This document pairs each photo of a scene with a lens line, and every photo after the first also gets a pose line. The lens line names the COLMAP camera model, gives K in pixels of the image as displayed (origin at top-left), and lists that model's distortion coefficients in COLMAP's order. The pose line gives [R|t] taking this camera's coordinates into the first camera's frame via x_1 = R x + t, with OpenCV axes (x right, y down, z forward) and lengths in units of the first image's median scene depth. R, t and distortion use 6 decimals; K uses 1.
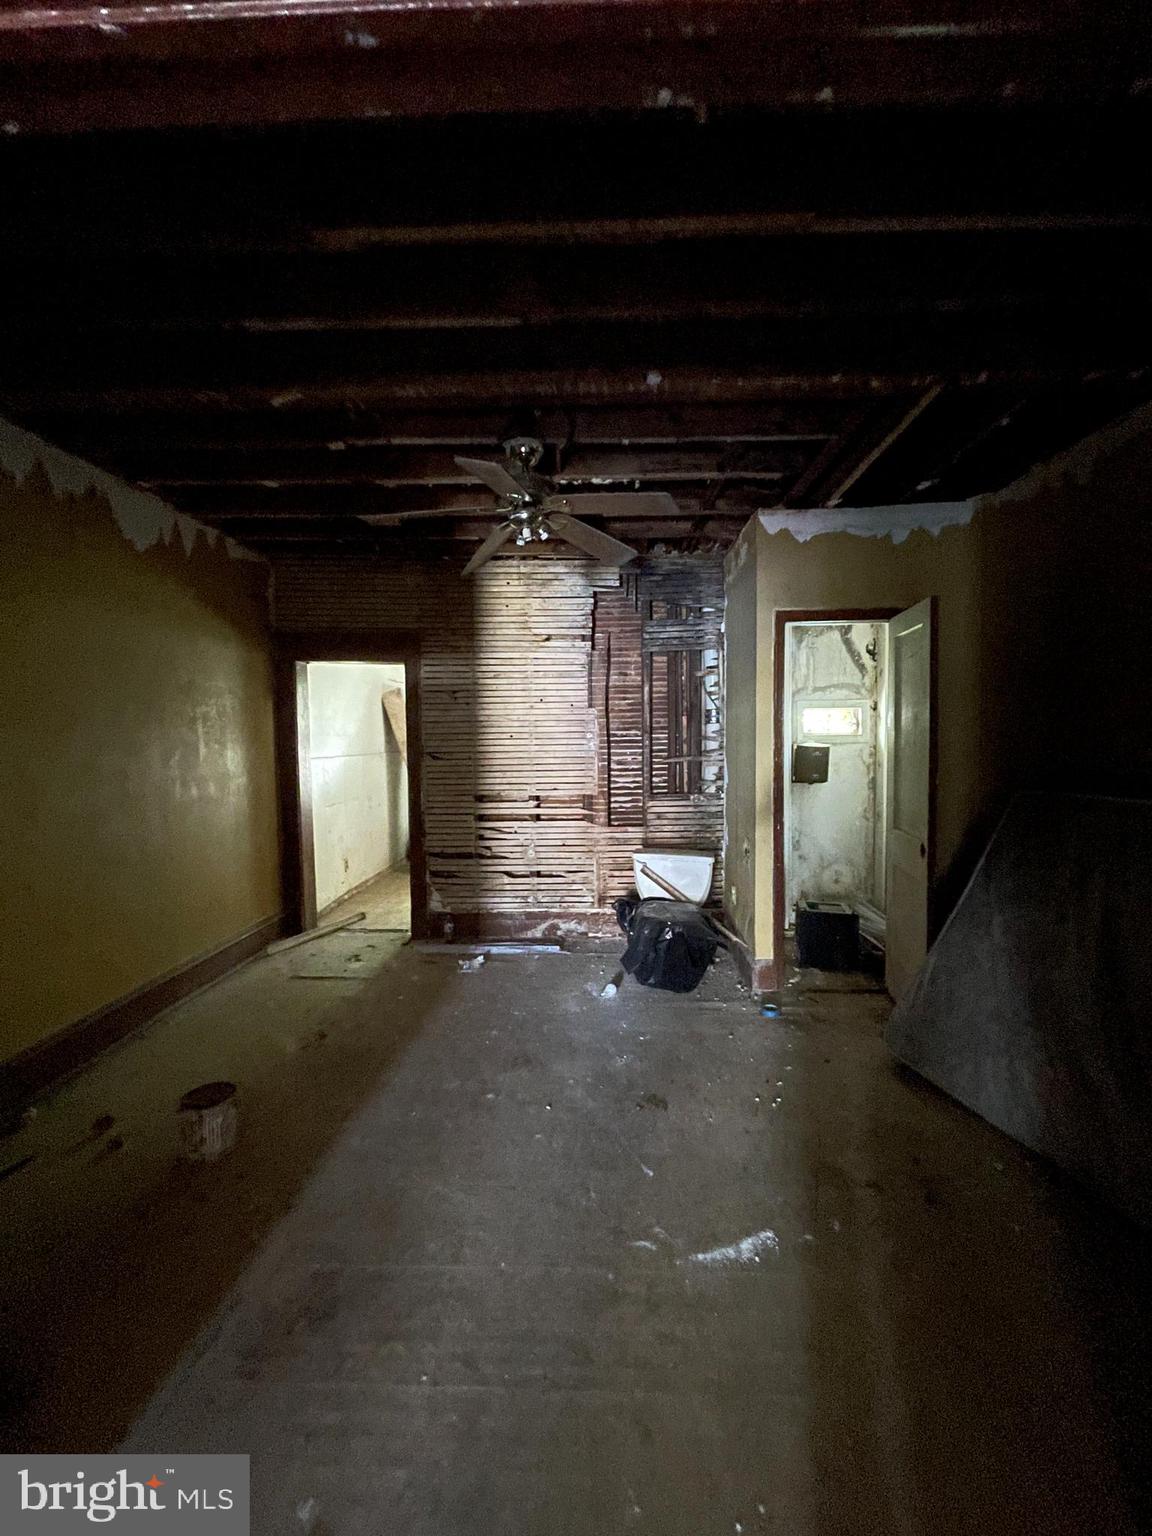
lens RADIAL K [[625.9, 0, 578.7], [0, 625.9, 768.5], [0, 0, 1]] dist [0.000031, 0.000511]
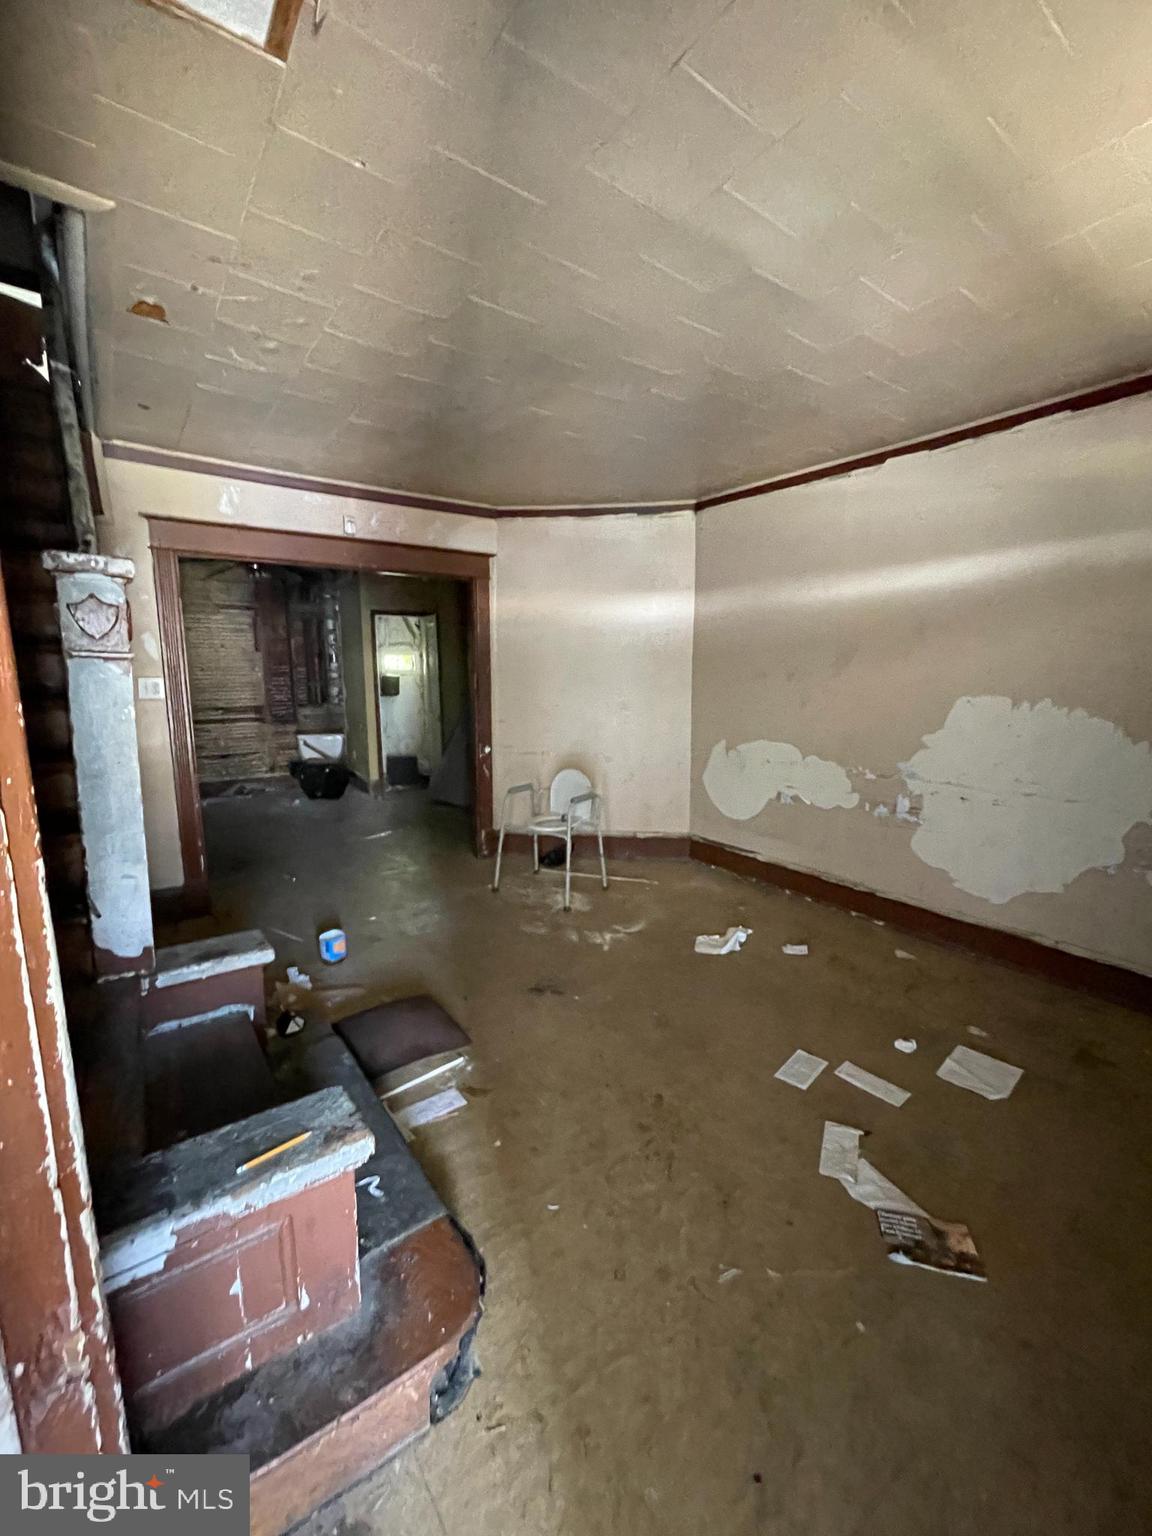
lens RADIAL K [[625.9, 0, 578.7], [0, 625.9, 768.5], [0, 0, 1]] dist [0.000031, 0.000511]
pose [[0.788820, -0.087926, 0.608303, -0.339596], [0.023662, 0.993325, 0.112896, 0.040783], [-0.614169, -0.074661, 0.785635, -0.824674]]
